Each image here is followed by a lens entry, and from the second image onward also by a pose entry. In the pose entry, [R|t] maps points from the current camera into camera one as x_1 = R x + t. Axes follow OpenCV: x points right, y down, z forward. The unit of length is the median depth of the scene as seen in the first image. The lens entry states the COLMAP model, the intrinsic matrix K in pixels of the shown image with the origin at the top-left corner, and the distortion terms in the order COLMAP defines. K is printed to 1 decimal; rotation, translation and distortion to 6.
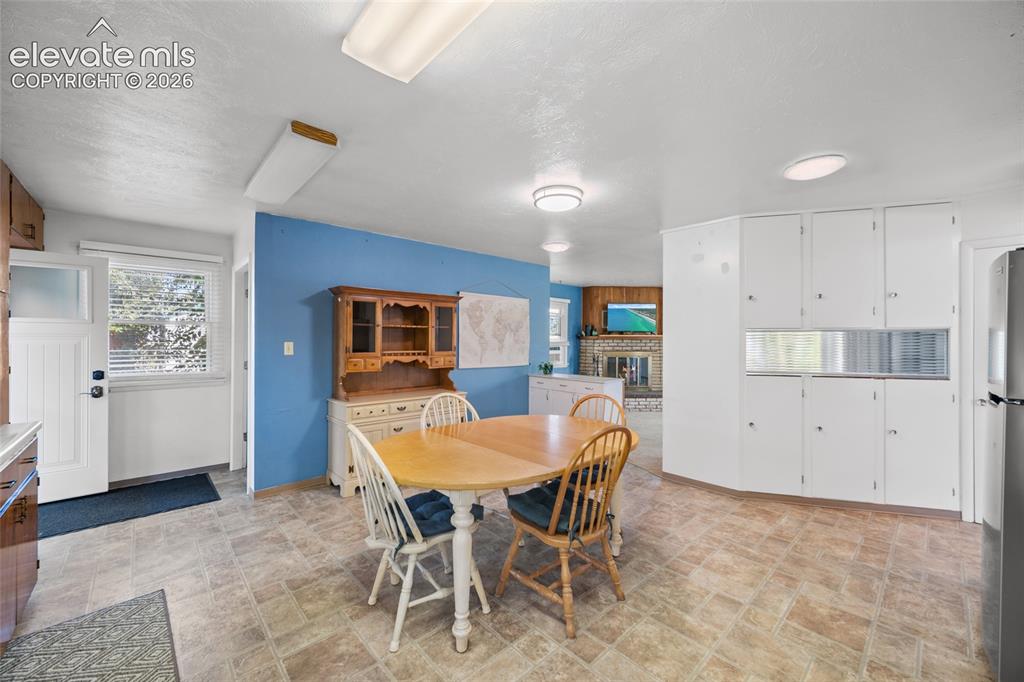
lens RADIAL K [[402.4, 0, 511.5], [0, 402.4, 338.3], [0, 0, 1]] dist [-0.002427, 0.000110]
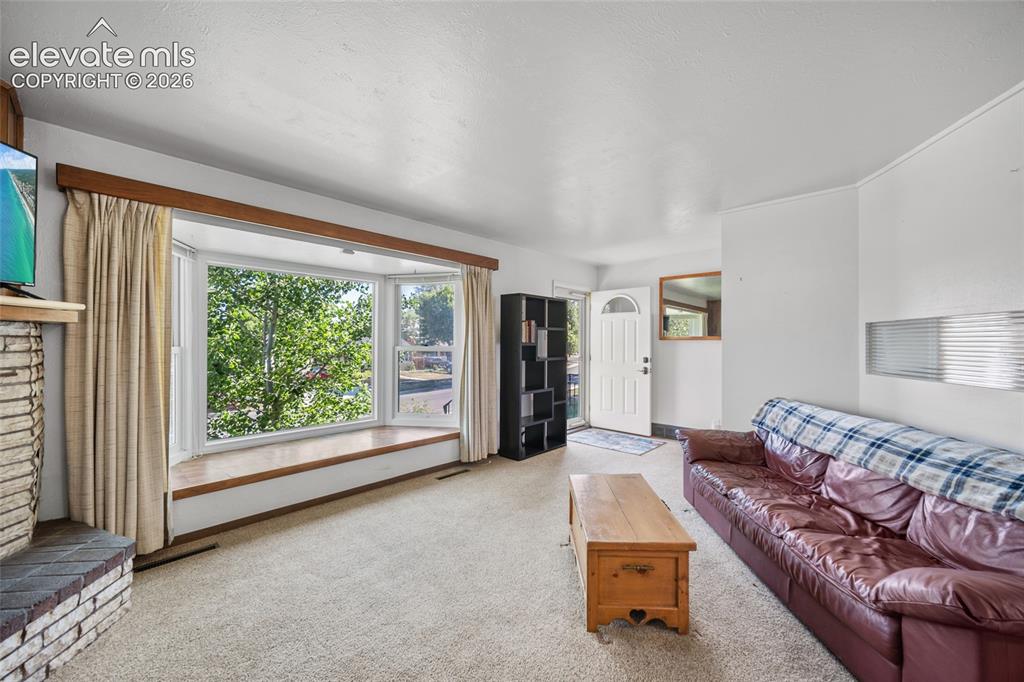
lens RADIAL K [[402.4, 0, 511.5], [0, 402.4, 338.3], [0, 0, 1]] dist [-0.002427, 0.000110]
pose [[-0.085955, 0.006412, 0.996278, 0.188959], [-0.006895, 0.999952, -0.007030, 0.019636], [-0.996275, -0.007473, -0.085907, 1.180643]]
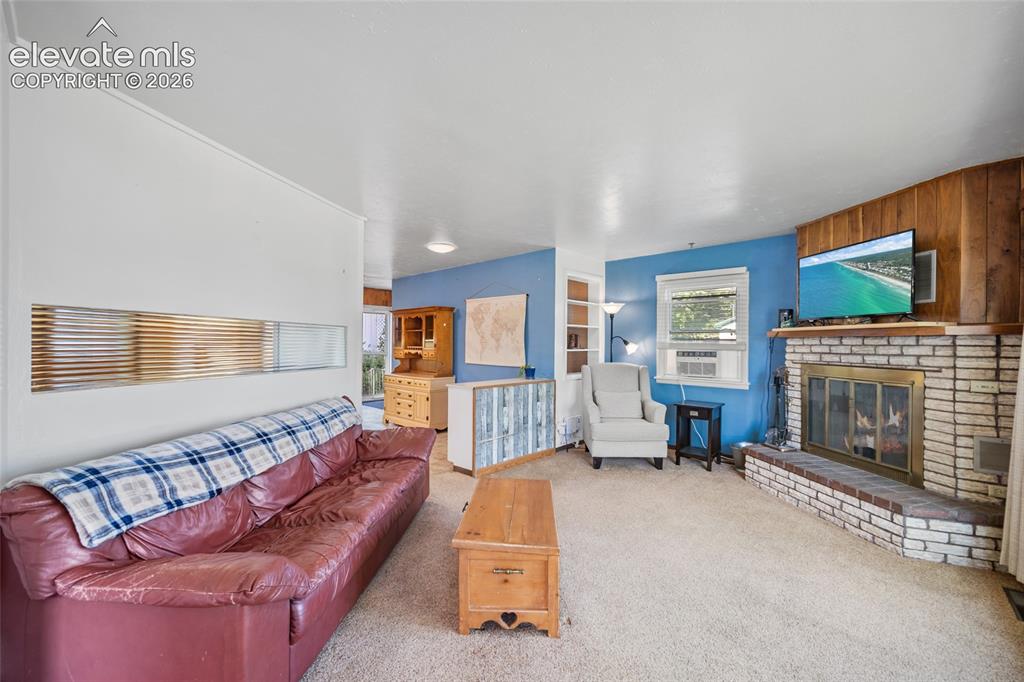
lens RADIAL K [[402.4, 0, 511.5], [0, 402.4, 338.3], [0, 0, 1]] dist [-0.002427, 0.000110]
pose [[0.077010, -0.018217, -0.996864, 1.039121], [-0.005184, 0.999812, -0.018671, 0.021453], [0.997017, 0.006606, 0.076901, 0.994279]]
